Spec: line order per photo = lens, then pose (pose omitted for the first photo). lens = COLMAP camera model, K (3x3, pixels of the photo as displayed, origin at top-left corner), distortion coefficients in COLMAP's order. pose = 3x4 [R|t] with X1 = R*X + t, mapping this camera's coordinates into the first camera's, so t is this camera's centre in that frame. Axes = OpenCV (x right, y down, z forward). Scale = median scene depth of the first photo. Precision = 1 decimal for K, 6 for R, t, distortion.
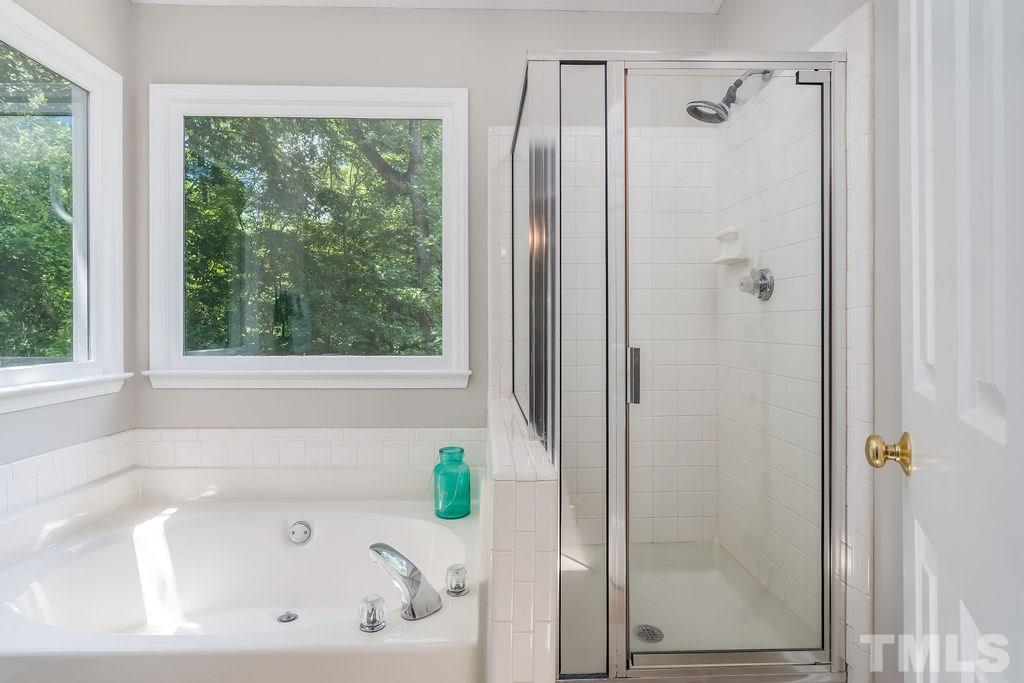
lens RADIAL K [[519.4, 0, 508.4], [0, 519.4, 336.2], [0, 0, 1]] dist [-0.000962, 0.000342]
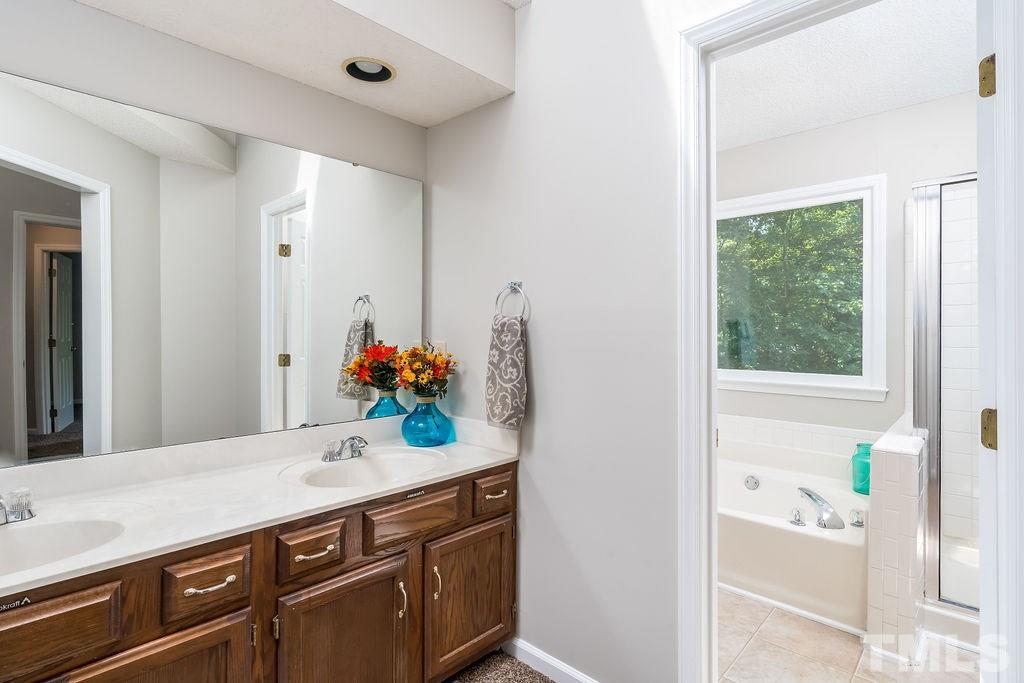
lens RADIAL K [[519.4, 0, 508.4], [0, 519.4, 336.2], [0, 0, 1]] dist [-0.000962, 0.000342]
pose [[0.700748, 0.002785, -0.713404, 0.189880], [-0.012116, 0.999895, -0.007997, -0.042777], [0.713306, 0.014248, 0.700708, -0.592109]]
